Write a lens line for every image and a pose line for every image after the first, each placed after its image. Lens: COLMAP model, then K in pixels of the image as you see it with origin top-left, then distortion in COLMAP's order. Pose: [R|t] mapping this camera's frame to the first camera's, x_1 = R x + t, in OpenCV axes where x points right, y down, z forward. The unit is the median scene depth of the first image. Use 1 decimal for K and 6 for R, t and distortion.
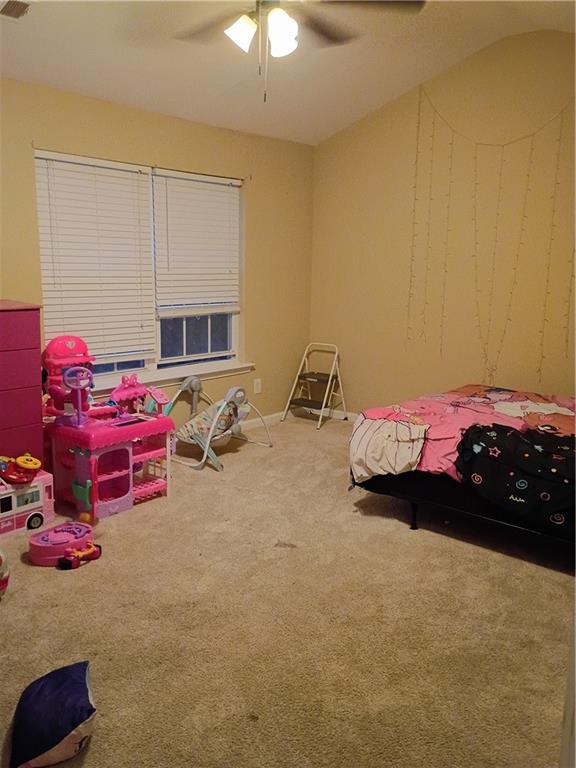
lens RADIAL K [[655.4, 0, 286.9], [0, 655.4, 378.4], [0, 0, 1]] dist [0.039997, -0.050446]
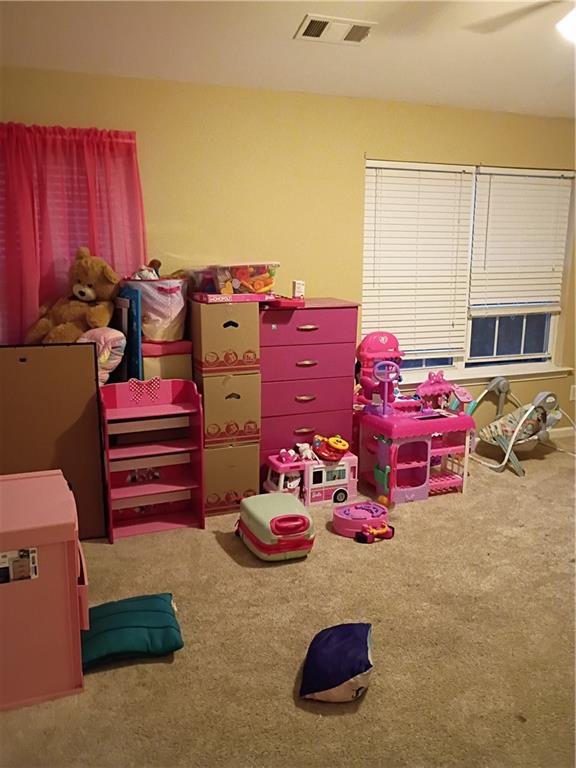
lens RADIAL K [[655.4, 0, 288.9], [0, 655.4, 386.2], [0, 0, 1]] dist [0.039997, -0.050446]
pose [[0.889724, 0.076724, -0.450004, 0.026936], [-0.068758, 0.997052, 0.034049, -0.001958], [0.451290, 0.000647, 0.892377, -0.034872]]
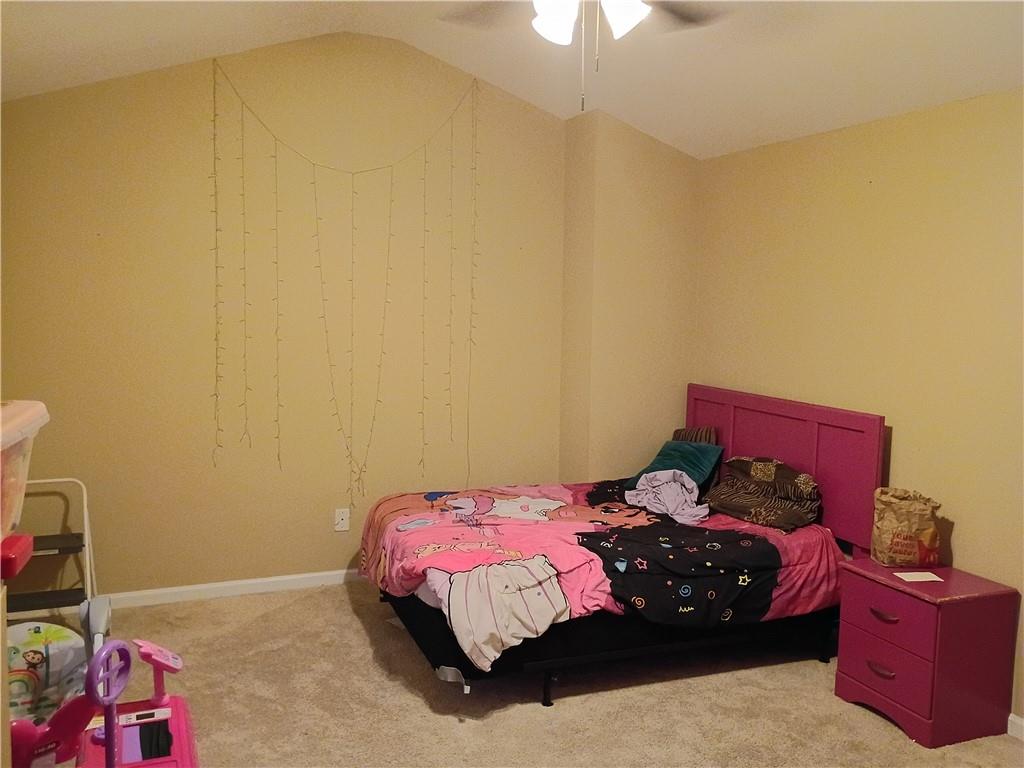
lens RADIAL K [[873.9, 0, 515.8], [0, 873.9, 385.7], [0, 0, 1]] dist [0.039997, -0.050446]
pose [[0.462332, -0.084219, 0.882698, -0.645306], [0.150481, 0.988491, 0.015495, -0.136548], [-0.873845, 0.125666, 0.469685, 0.541782]]
